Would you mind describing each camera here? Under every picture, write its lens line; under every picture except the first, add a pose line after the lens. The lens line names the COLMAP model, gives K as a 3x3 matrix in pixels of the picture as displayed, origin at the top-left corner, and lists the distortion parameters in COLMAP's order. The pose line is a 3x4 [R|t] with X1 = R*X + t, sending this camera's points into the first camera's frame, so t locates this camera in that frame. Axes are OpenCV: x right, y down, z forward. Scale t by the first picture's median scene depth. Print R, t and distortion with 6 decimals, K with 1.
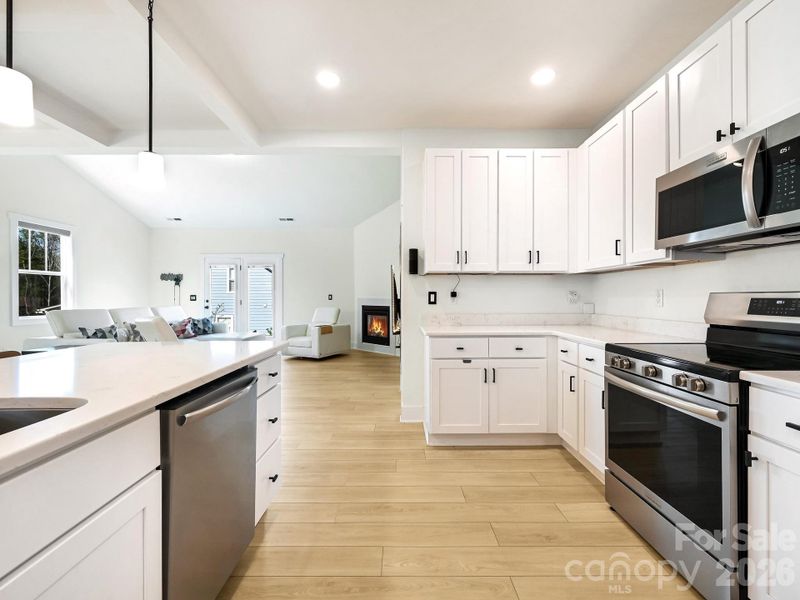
lens RADIAL K [[366.2, 0, 400.0], [0, 366.2, 300.0], [0, 0, 1]] dist [-0.002845, -0.000265]
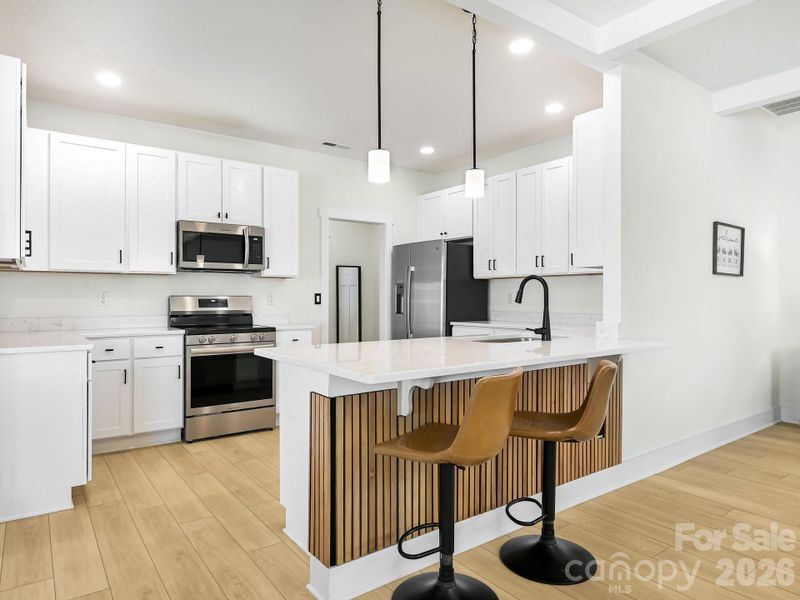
lens RADIAL K [[504.3, 0, 400.0], [0, 504.3, 300.0], [0, 0, 1]] dist [-0.000449, -0.000682]
pose [[-0.591685, -0.003578, 0.806161, -0.269762], [0.006706, 0.999934, 0.009361, -0.002574], [-0.806141, 0.010945, -0.591622, 0.263586]]
